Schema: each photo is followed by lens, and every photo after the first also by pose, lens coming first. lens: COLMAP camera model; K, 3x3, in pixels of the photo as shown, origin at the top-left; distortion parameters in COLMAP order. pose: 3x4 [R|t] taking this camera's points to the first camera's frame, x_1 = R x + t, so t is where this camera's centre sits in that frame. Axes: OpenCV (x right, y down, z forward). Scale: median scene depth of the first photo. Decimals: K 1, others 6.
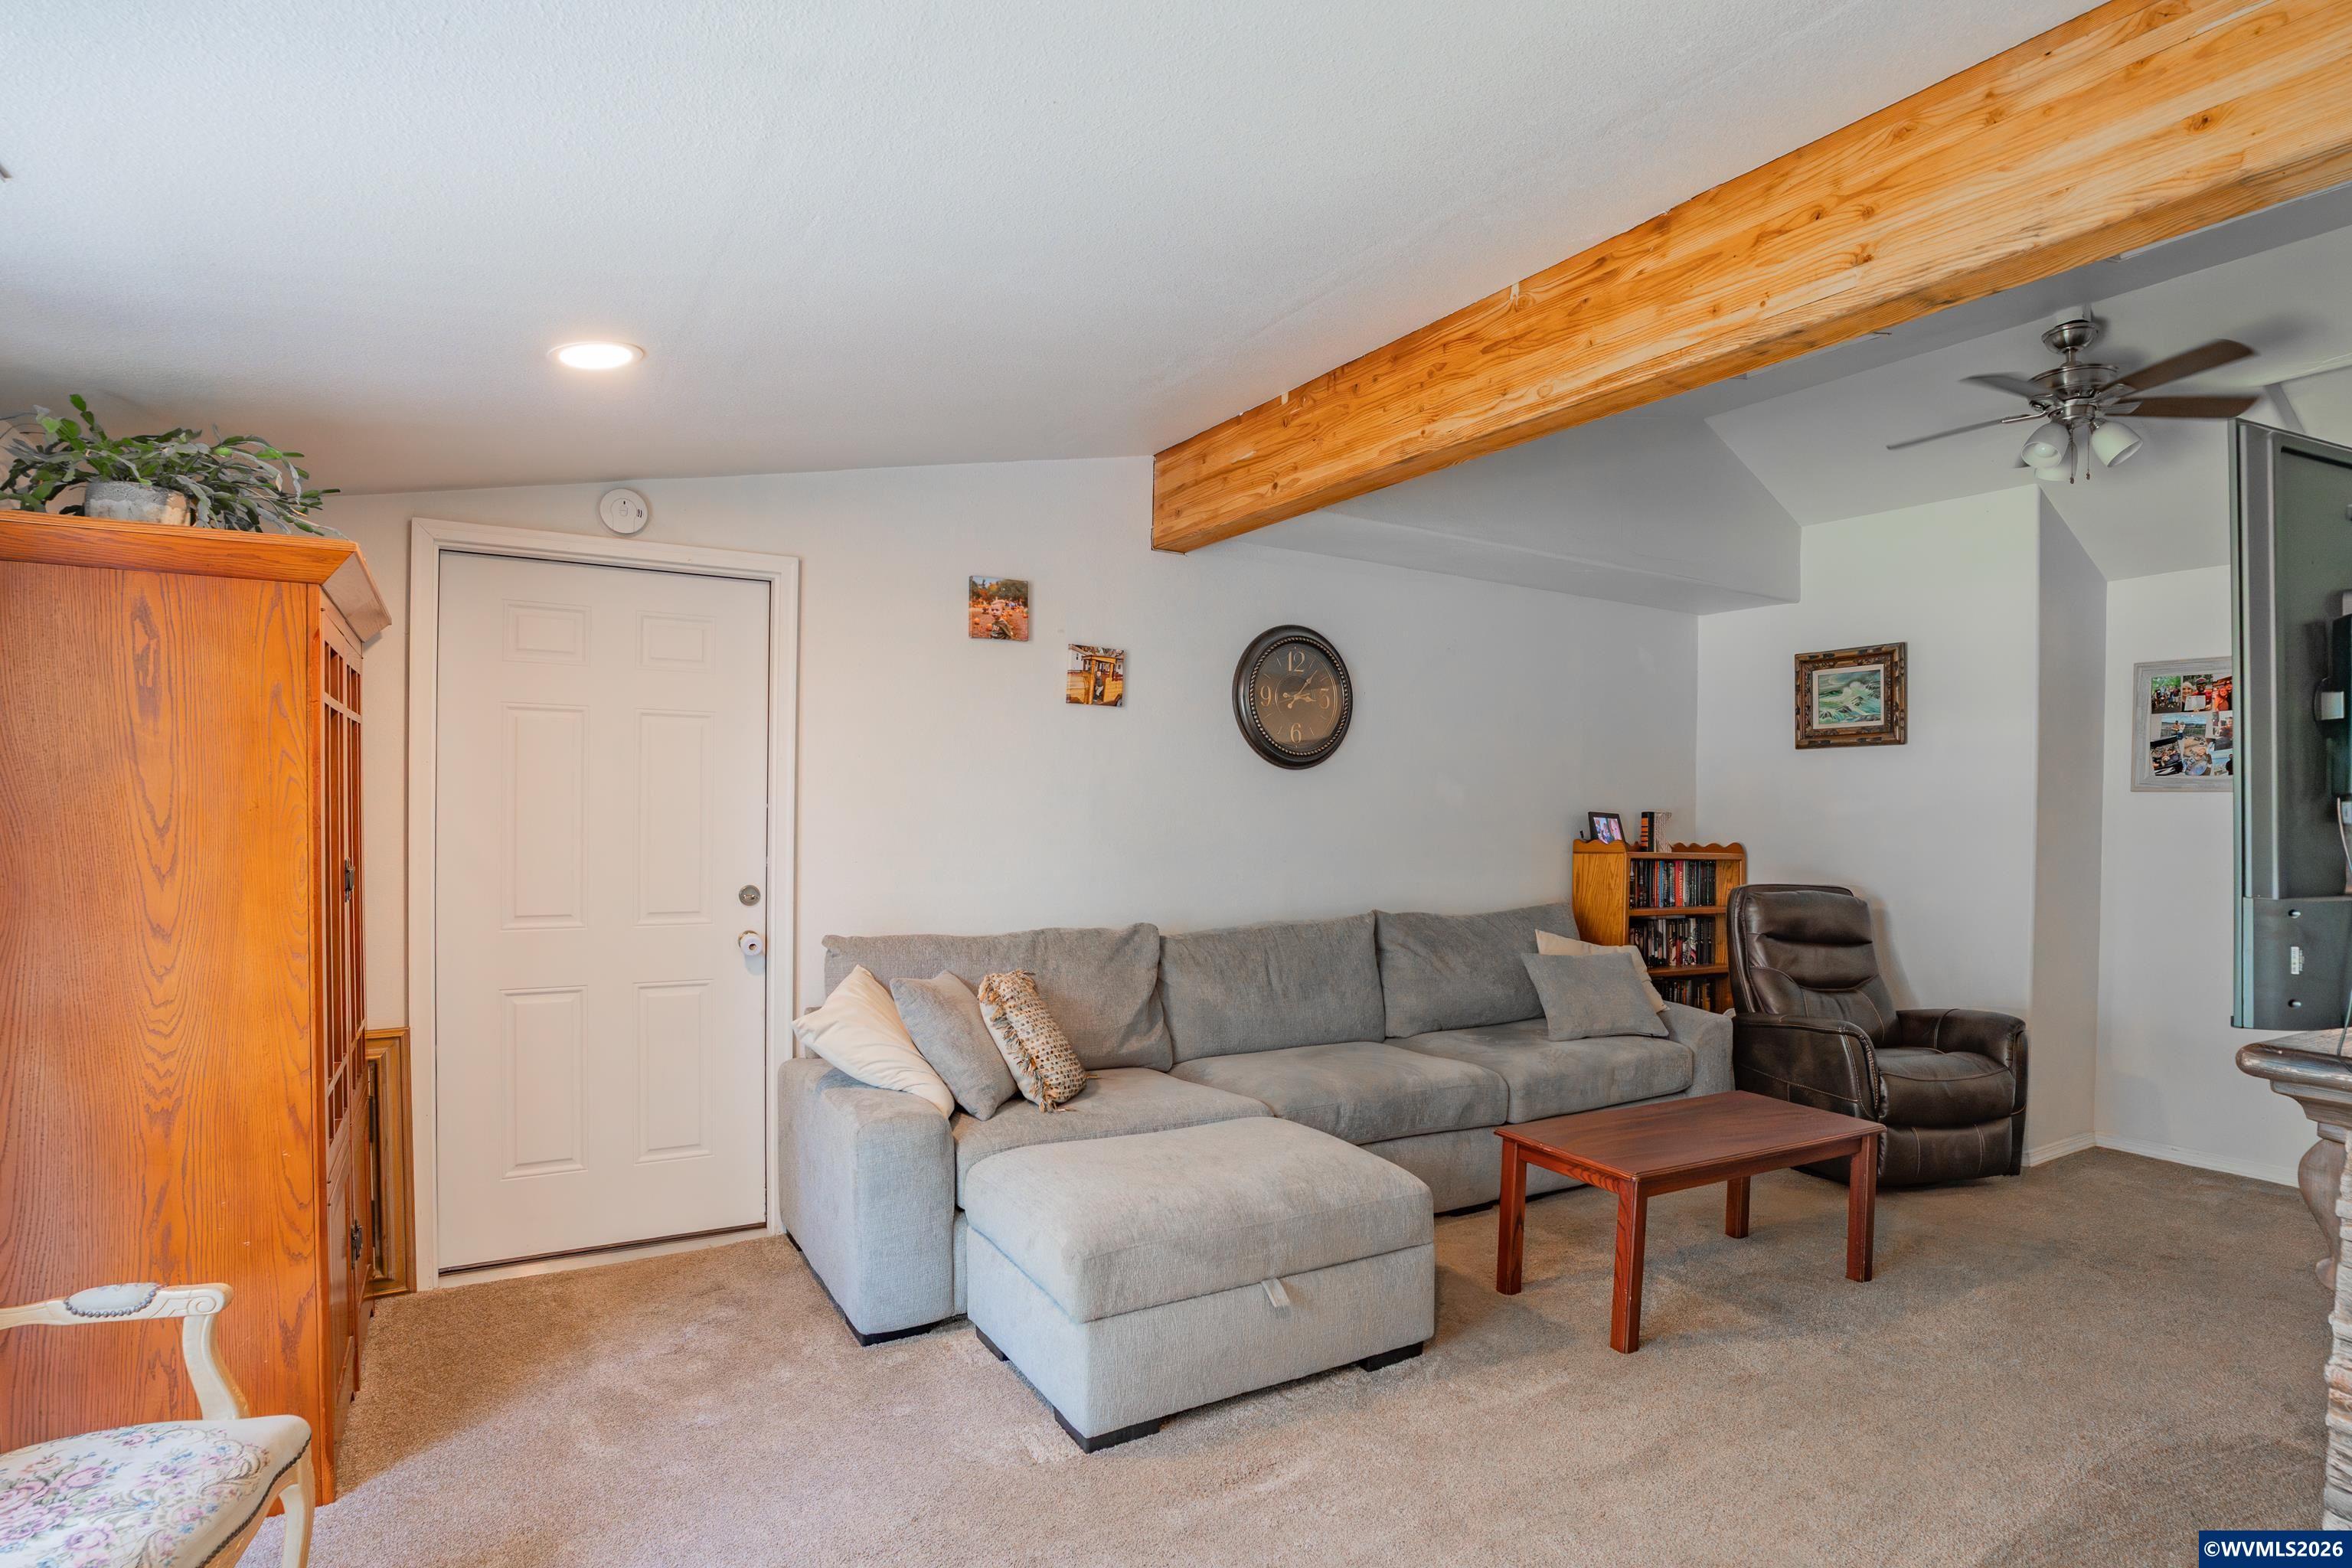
lens RADIAL K [[1202.2, 0, 1318.8], [0, 1202.2, 813.6], [0, 0, 1]] dist [-0.007262, -0.000407]
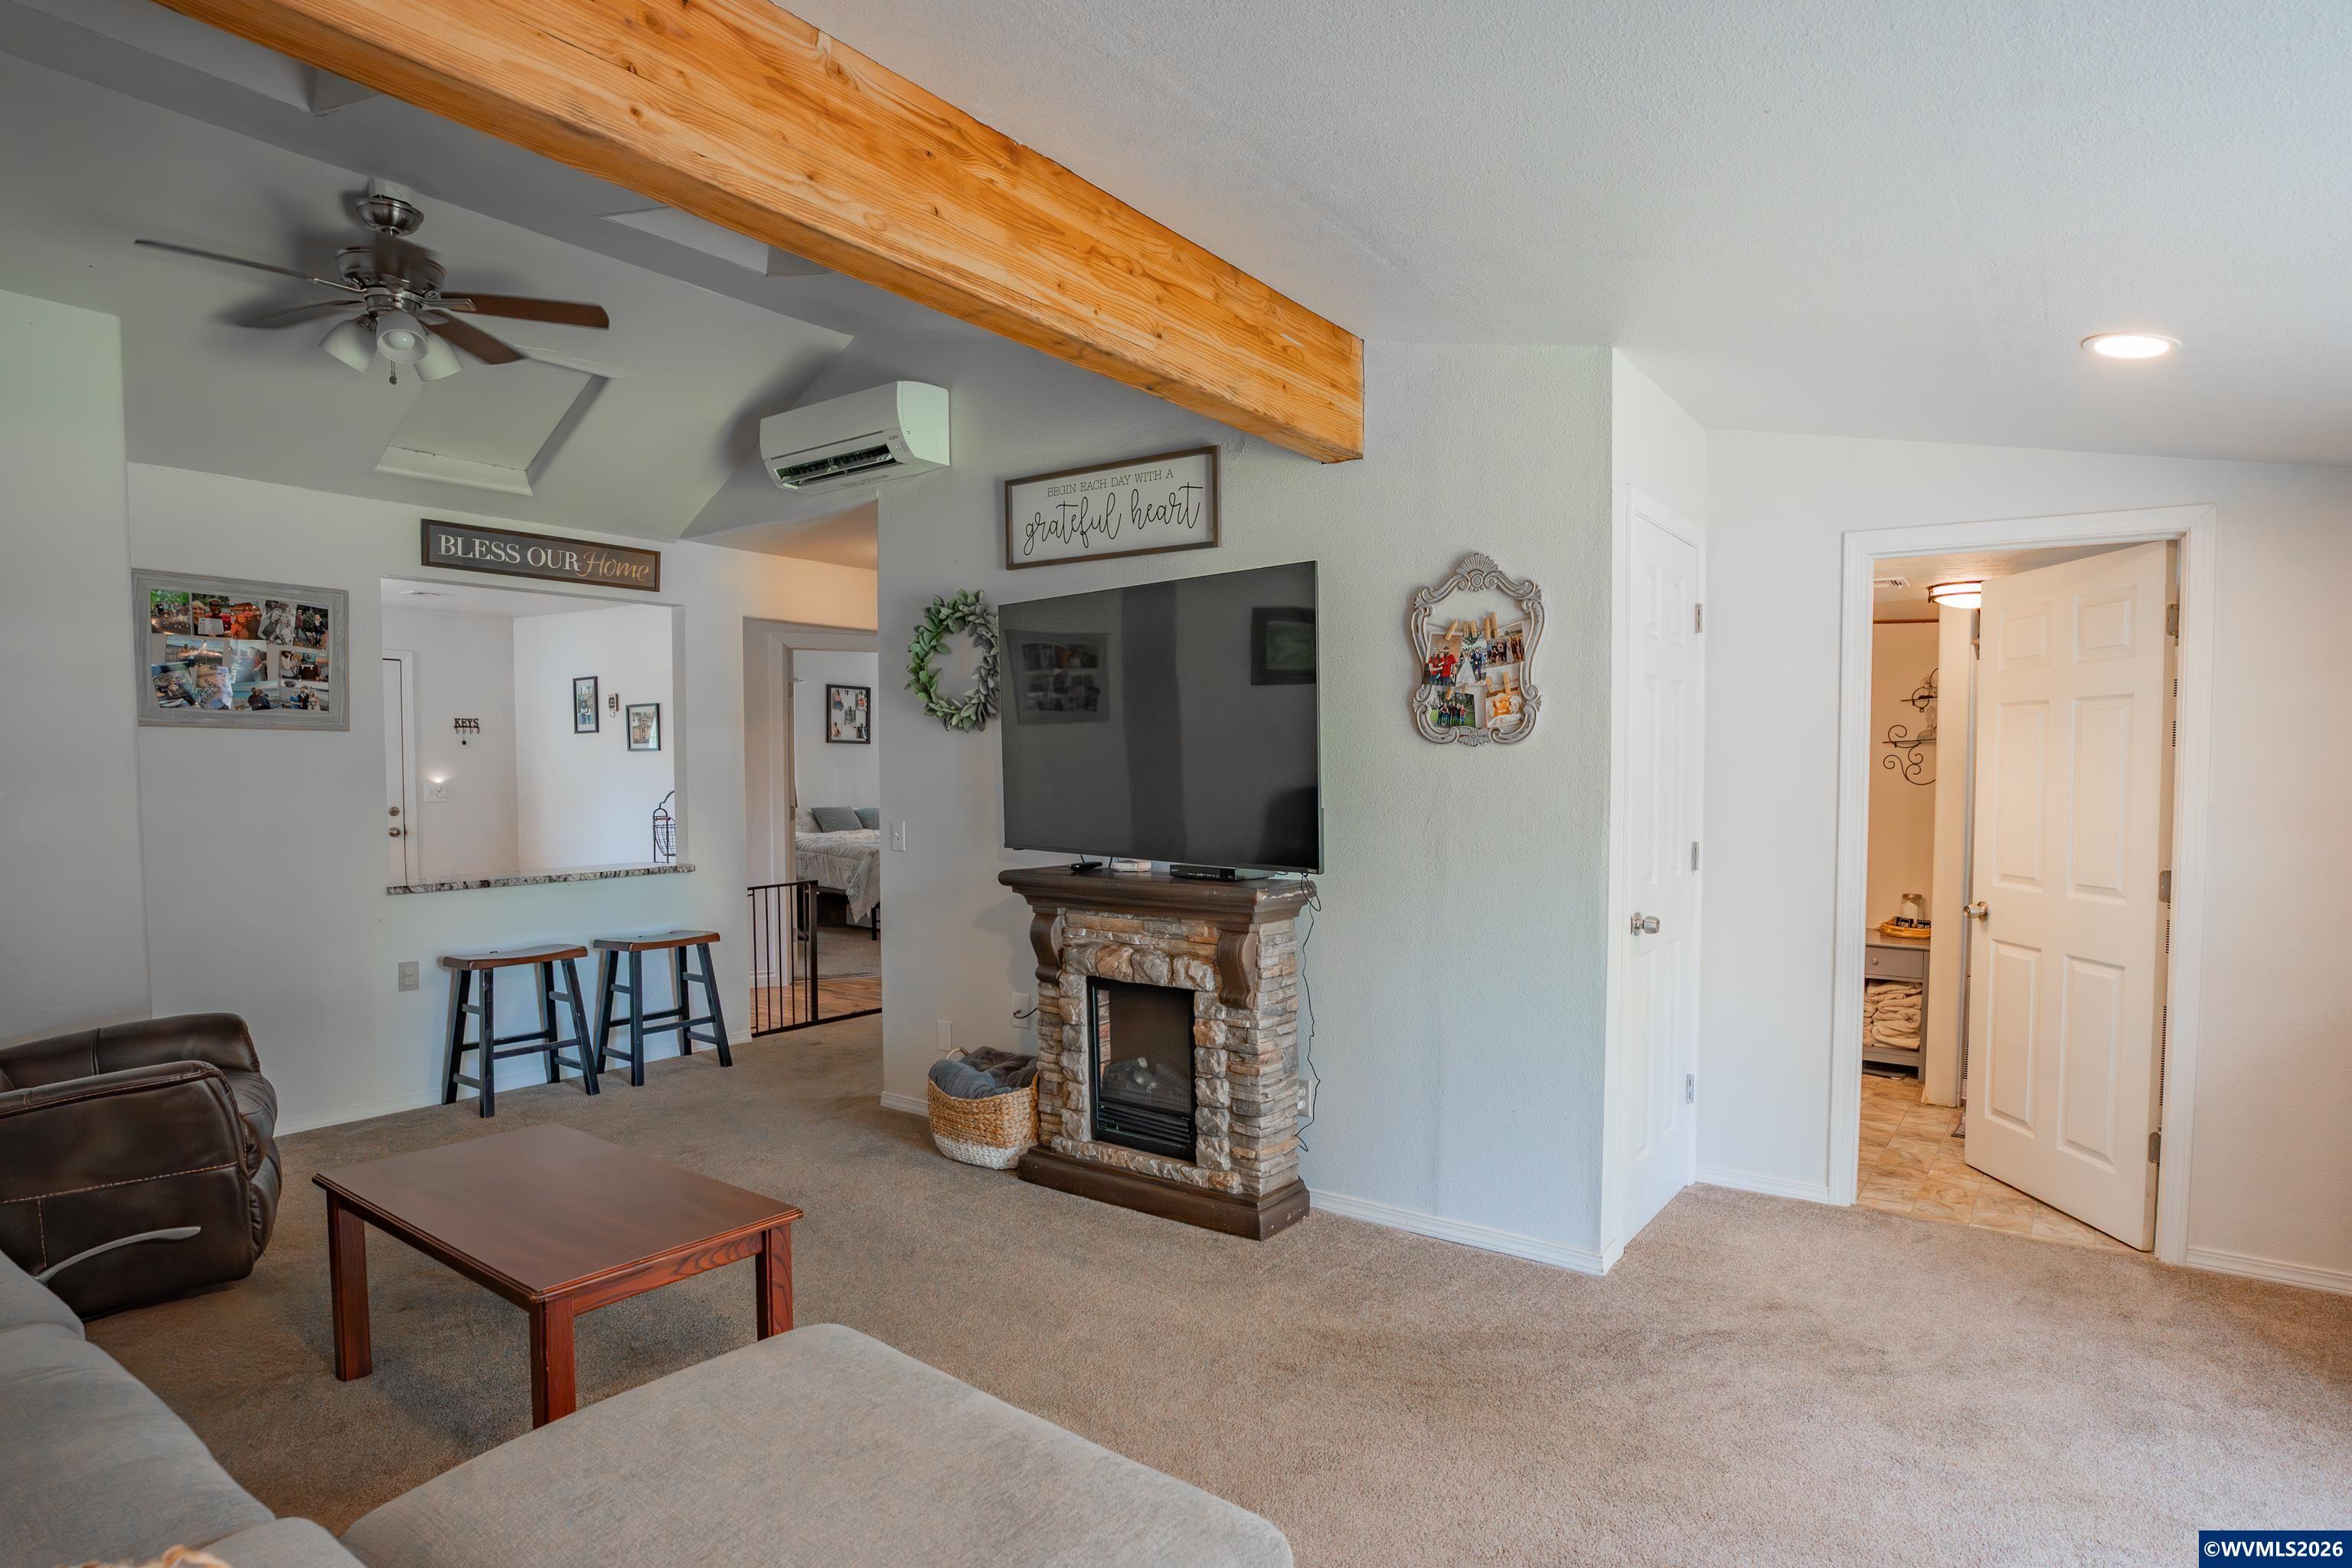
lens RADIAL K [[1267.4, 0, 1185.2], [0, 1267.4, 786.5], [0, 0, 1]] dist [0.004010, 0.000488]
pose [[-0.309710, -0.035973, 0.950150, -0.421198], [-0.003711, 0.999322, 0.036625, -0.013339], [-0.950824, 0.007817, -0.309634, 0.680665]]
